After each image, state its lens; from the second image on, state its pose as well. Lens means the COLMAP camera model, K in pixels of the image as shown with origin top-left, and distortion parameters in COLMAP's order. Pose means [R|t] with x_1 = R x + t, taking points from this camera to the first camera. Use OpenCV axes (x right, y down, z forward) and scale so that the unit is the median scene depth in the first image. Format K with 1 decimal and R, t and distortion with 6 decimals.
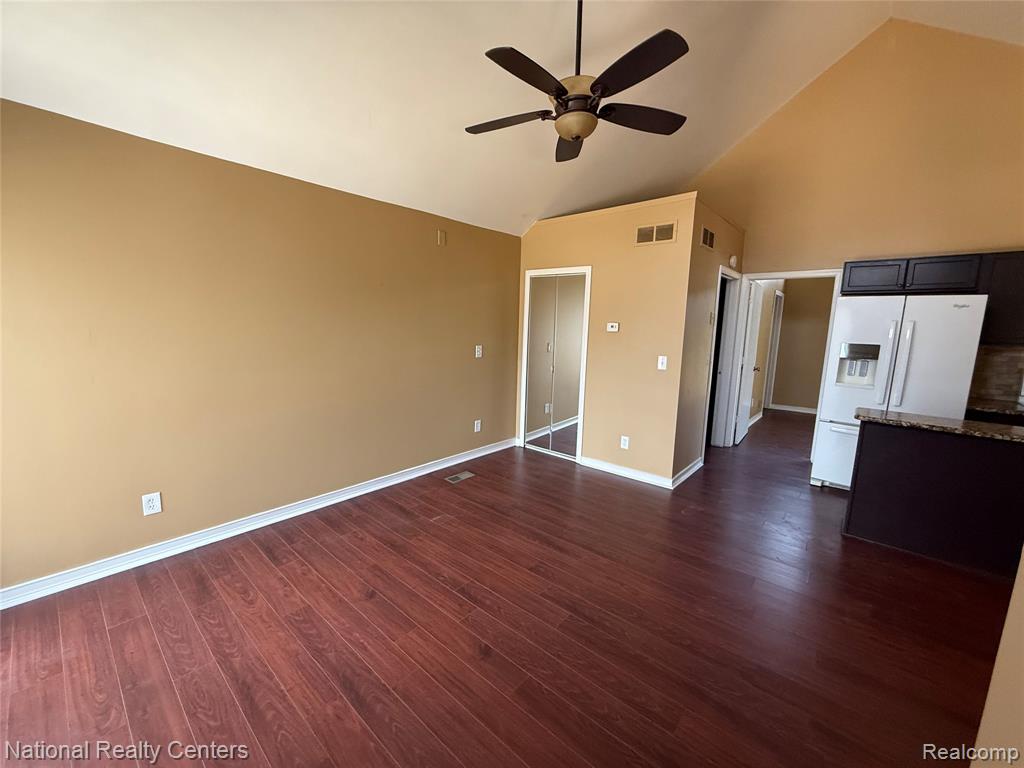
lens RADIAL K [[407.9, 0, 509.3], [0, 407.9, 380.0], [0, 0, 1]] dist [0.001307, -0.000432]
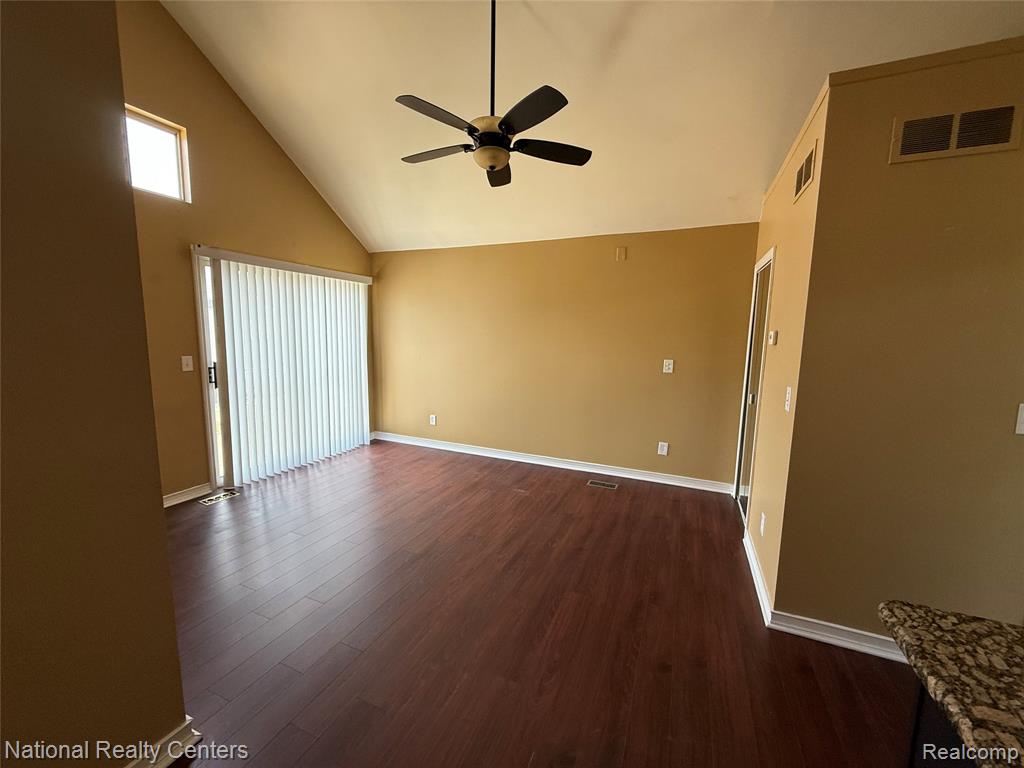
lens RADIAL K [[407.9, 0, 510.6], [0, 407.9, 379.8], [0, 0, 1]] dist [0.001307, -0.000432]
pose [[0.299531, 0.093249, -0.949519, 0.809906], [-0.142149, 0.988466, 0.052232, -0.044731], [0.943438, 0.119328, 0.309331, 0.470134]]
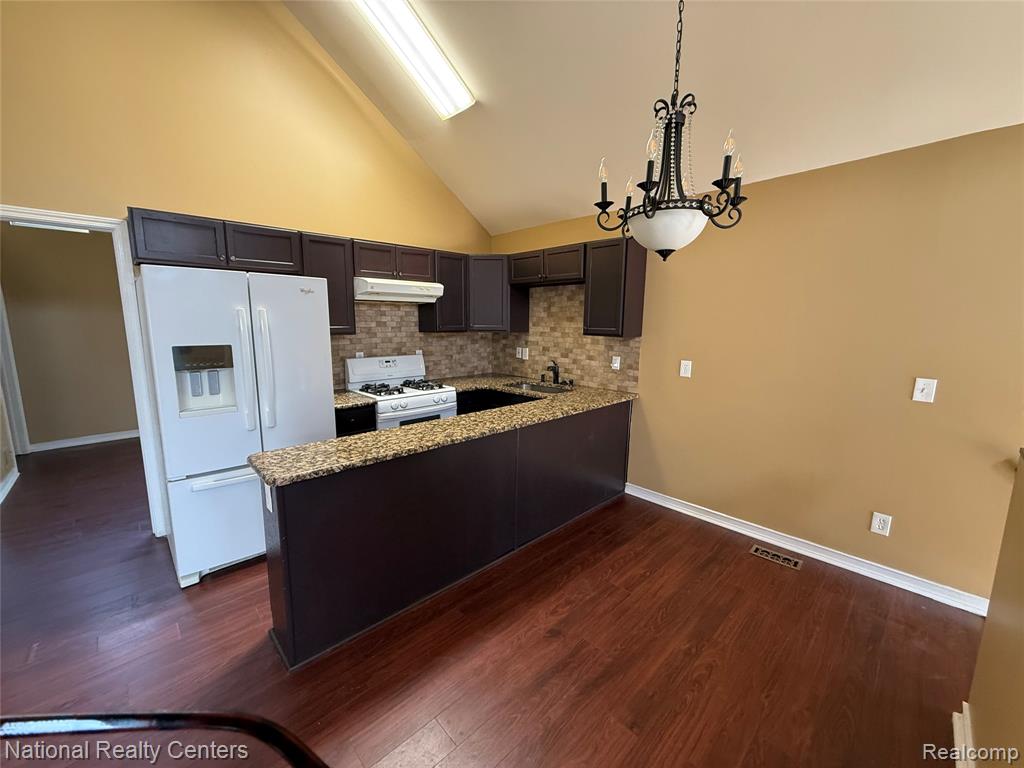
lens RADIAL K [[407.9, 0, 511.2], [0, 407.9, 383.4], [0, 0, 1]] dist [0.001307, -0.000432]
pose [[0.090459, -0.176581, 0.980121, 0.275843], [0.133399, 0.977435, 0.163786, -0.070090], [-0.986926, 0.115931, 0.111973, 0.462989]]
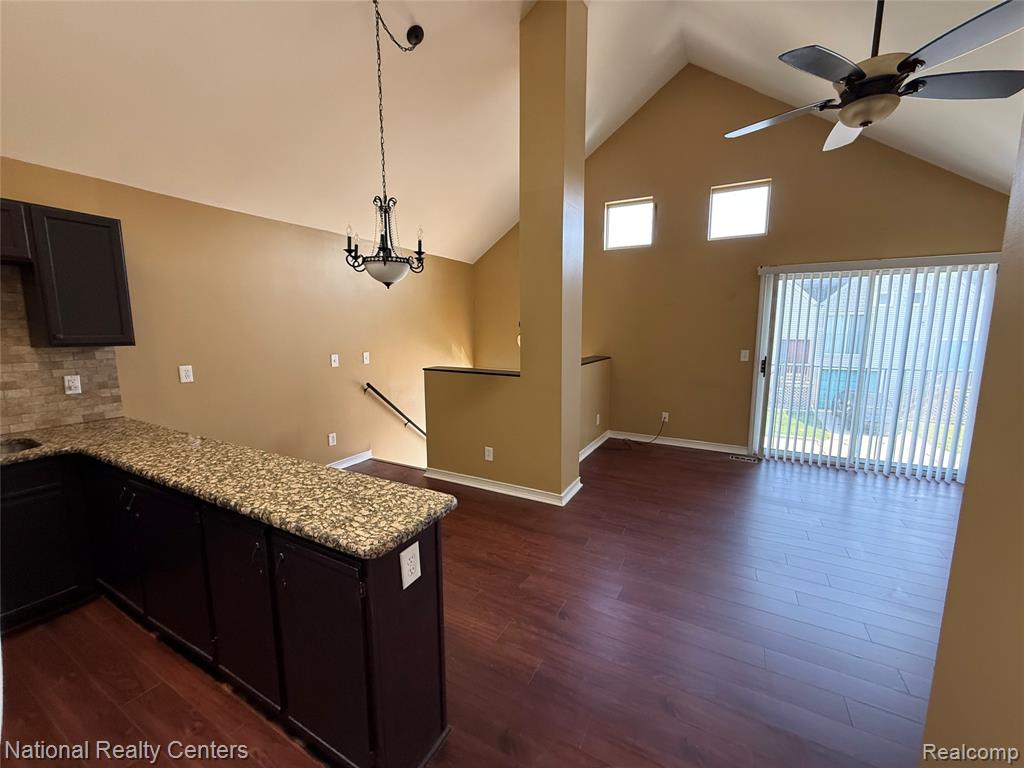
lens RADIAL K [[407.9, 0, 507.8], [0, 407.9, 383.4], [0, 0, 1]] dist [0.001307, -0.000432]
pose [[-0.977606, 0.008366, -0.210277, 0.690974], [-0.049639, 0.961847, 0.269046, -0.150428], [0.204505, 0.273459, -0.939893, 1.125093]]
